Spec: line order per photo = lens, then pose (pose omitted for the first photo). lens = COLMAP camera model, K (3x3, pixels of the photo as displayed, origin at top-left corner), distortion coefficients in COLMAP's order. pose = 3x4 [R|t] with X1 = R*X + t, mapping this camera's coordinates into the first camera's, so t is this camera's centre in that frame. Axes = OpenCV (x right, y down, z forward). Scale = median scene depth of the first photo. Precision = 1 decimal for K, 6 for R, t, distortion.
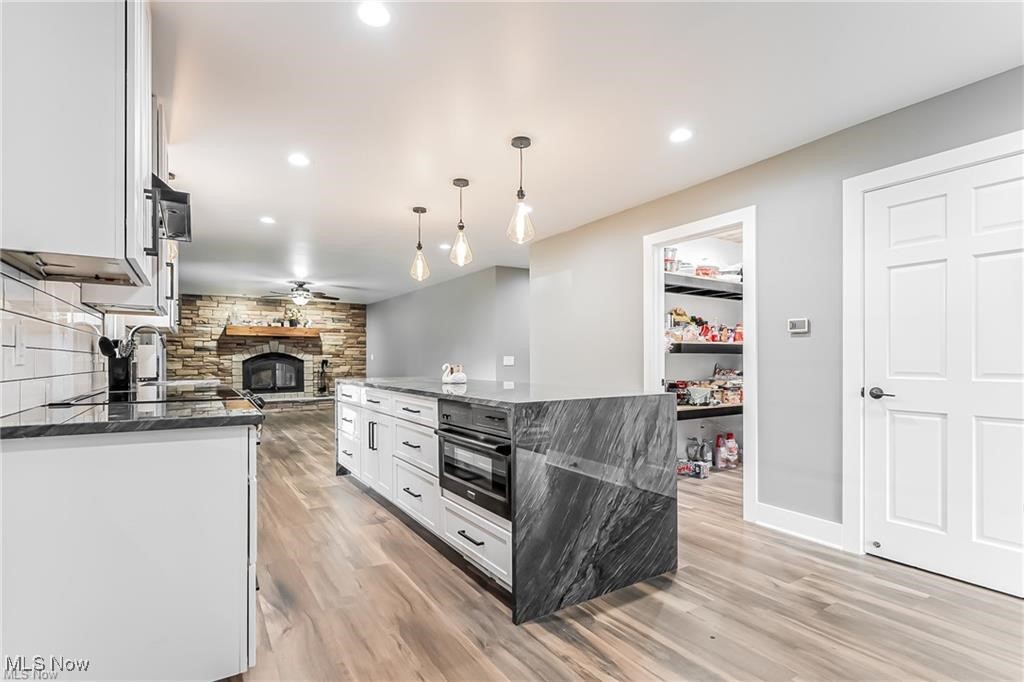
lens RADIAL K [[492.7, 0, 518.7], [0, 492.7, 359.3], [0, 0, 1]] dist [-0.001568, -0.000166]
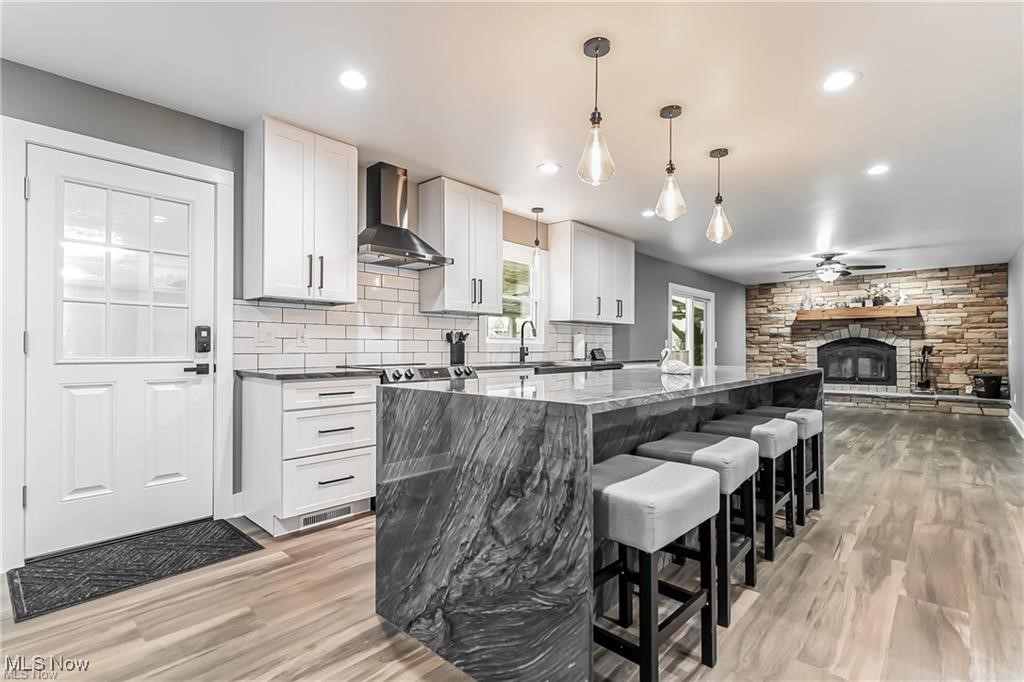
lens RADIAL K [[492.7, 0, 506.1], [0, 492.7, 343.5], [0, 0, 1]] dist [-0.001568, -0.000166]
pose [[0.231460, -0.007689, -0.972814, 0.210107], [0.001358, 0.999970, -0.007580, 0.002471], [0.972844, 0.000433, 0.231463, 0.212171]]
